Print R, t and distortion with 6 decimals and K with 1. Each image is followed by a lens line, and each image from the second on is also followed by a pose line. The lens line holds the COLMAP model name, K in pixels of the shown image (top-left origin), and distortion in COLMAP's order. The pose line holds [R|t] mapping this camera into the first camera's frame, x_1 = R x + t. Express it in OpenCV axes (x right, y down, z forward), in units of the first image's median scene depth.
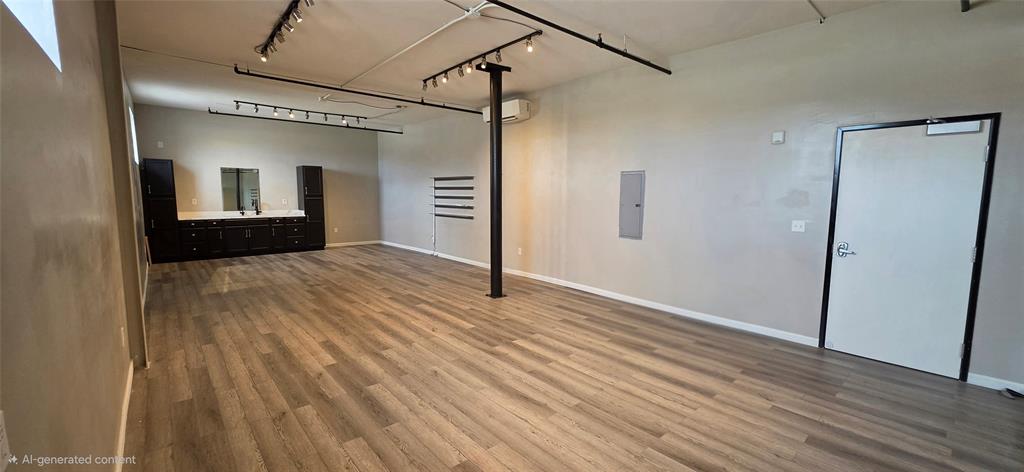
lens RADIAL K [[408.4, 0, 512.0], [0, 408.4, 236.0], [0, 0, 1]] dist [-0.014849, -0.000093]
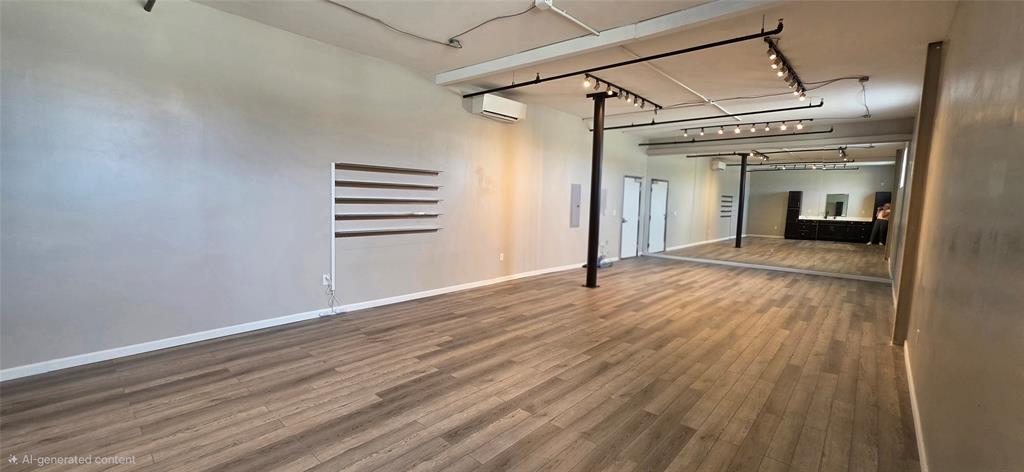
lens RADIAL K [[407.5, 0, 512.0], [0, 407.5, 236.0], [0, 0, 1]] dist [-0.002748, 0.000003]
pose [[-0.124244, -0.106312, 0.986540, -1.254811], [0.071414, 0.990707, 0.115755, -0.163614], [-0.989678, 0.084835, -0.115497, 1.458982]]
